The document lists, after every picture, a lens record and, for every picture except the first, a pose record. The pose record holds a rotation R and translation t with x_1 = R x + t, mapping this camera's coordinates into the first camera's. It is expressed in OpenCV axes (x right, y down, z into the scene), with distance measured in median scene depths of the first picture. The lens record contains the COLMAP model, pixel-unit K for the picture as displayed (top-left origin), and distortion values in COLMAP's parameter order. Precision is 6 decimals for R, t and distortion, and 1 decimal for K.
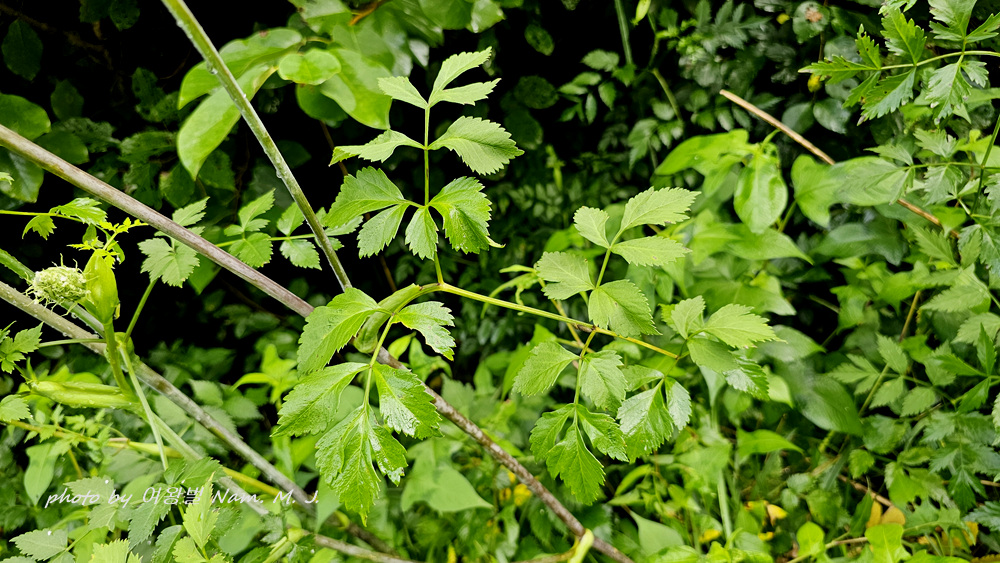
lens RADIAL K [[698.6, 0, 495.9], [0, 698.6, 282.6], [0, 0, 1]] dist [0.031622, -0.031103]
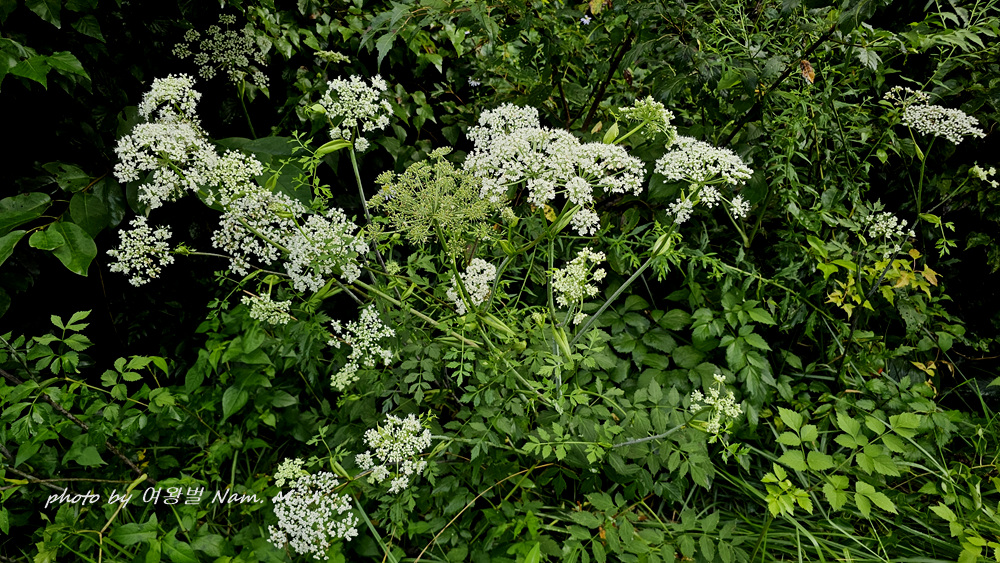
lens RADIAL K [[698.6, 0, 498.5], [0, 698.6, 279.8], [0, 0, 1]] dist [0.031622, -0.031103]
pose [[0.950659, 0.130000, 0.281686, 0.932614], [-0.120753, 0.991422, -0.050020, -0.579812], [-0.285772, 0.013538, 0.958202, -2.953907]]
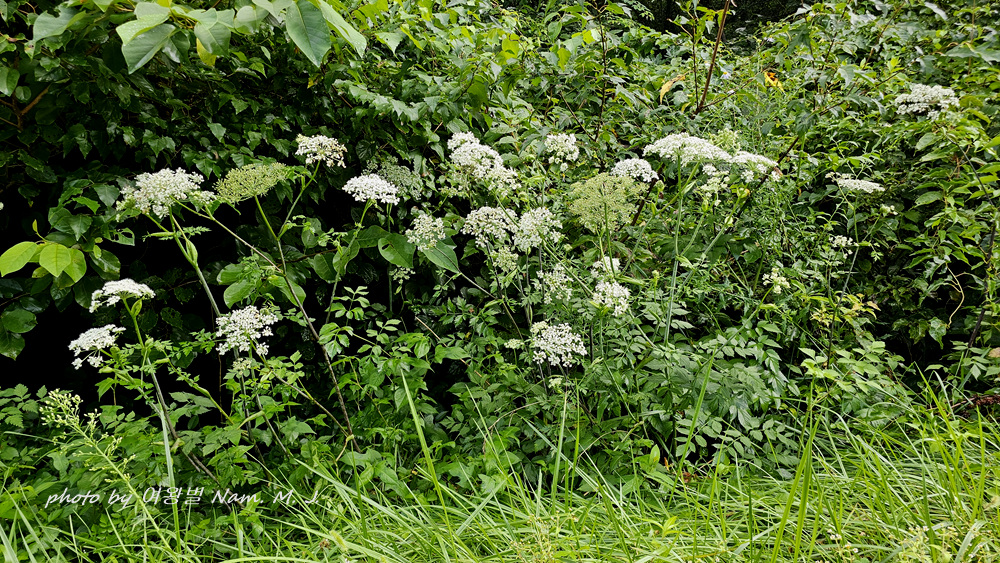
lens RADIAL K [[698.6, 0, 499.4], [0, 698.6, 282.2], [0, 0, 1]] dist [0.031622, -0.031103]
pose [[0.928228, 0.223960, 0.297044, -0.692108], [-0.092025, 0.911897, -0.399969, 1.748301], [-0.360450, 0.343927, 0.867058, -4.180270]]
